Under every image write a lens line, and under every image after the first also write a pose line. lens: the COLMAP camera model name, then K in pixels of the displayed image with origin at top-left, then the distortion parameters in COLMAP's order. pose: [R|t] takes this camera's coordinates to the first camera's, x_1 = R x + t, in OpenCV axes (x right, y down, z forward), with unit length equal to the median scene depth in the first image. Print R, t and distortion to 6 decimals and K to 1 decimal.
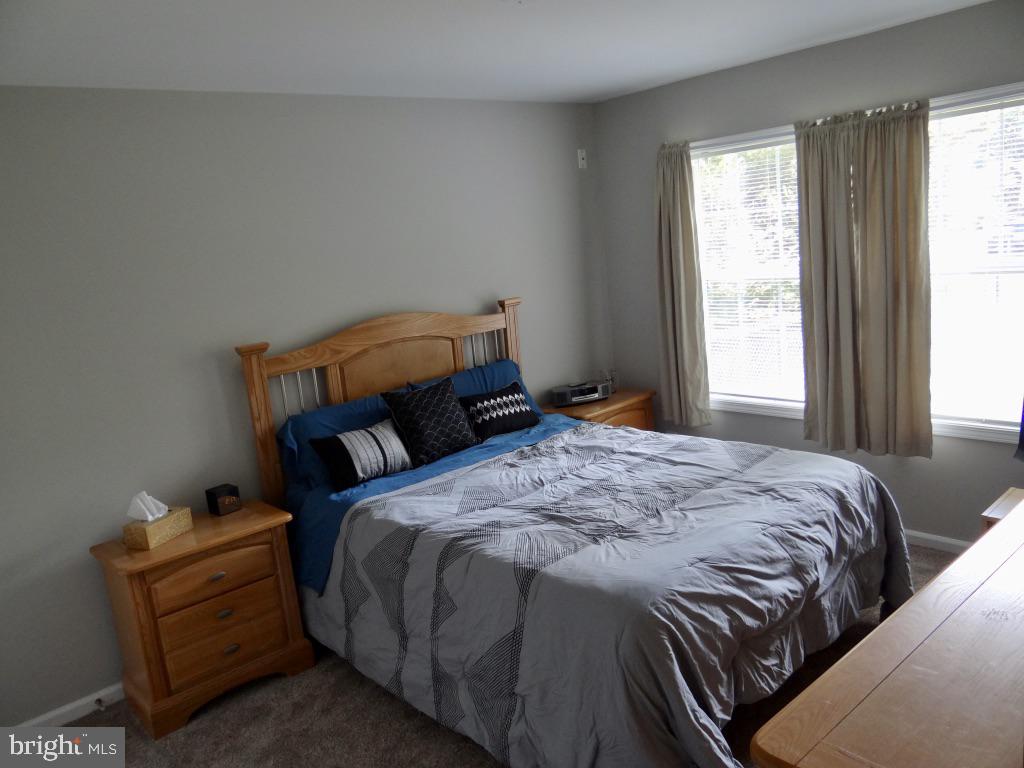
lens RADIAL K [[798.3, 0, 512.0], [0, 798.3, 384.0], [0, 0, 1]] dist [-0.011740, 0.005015]
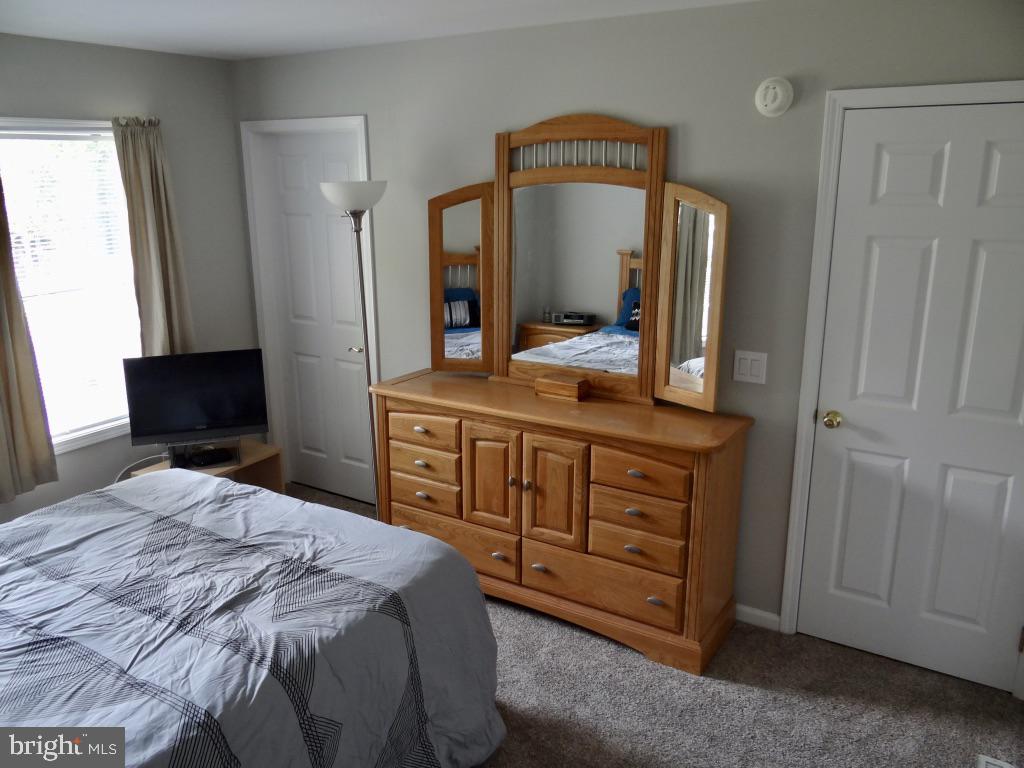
lens RADIAL K [[858.6, 0, 517.4], [0, 858.6, 379.3], [0, 0, 1]] dist [0.003683, -0.002975]
pose [[-0.264373, -0.140659, 0.954108, -0.711727], [0.228282, 0.952066, 0.203612, -0.129070], [-0.937014, 0.271635, -0.219591, 0.809166]]
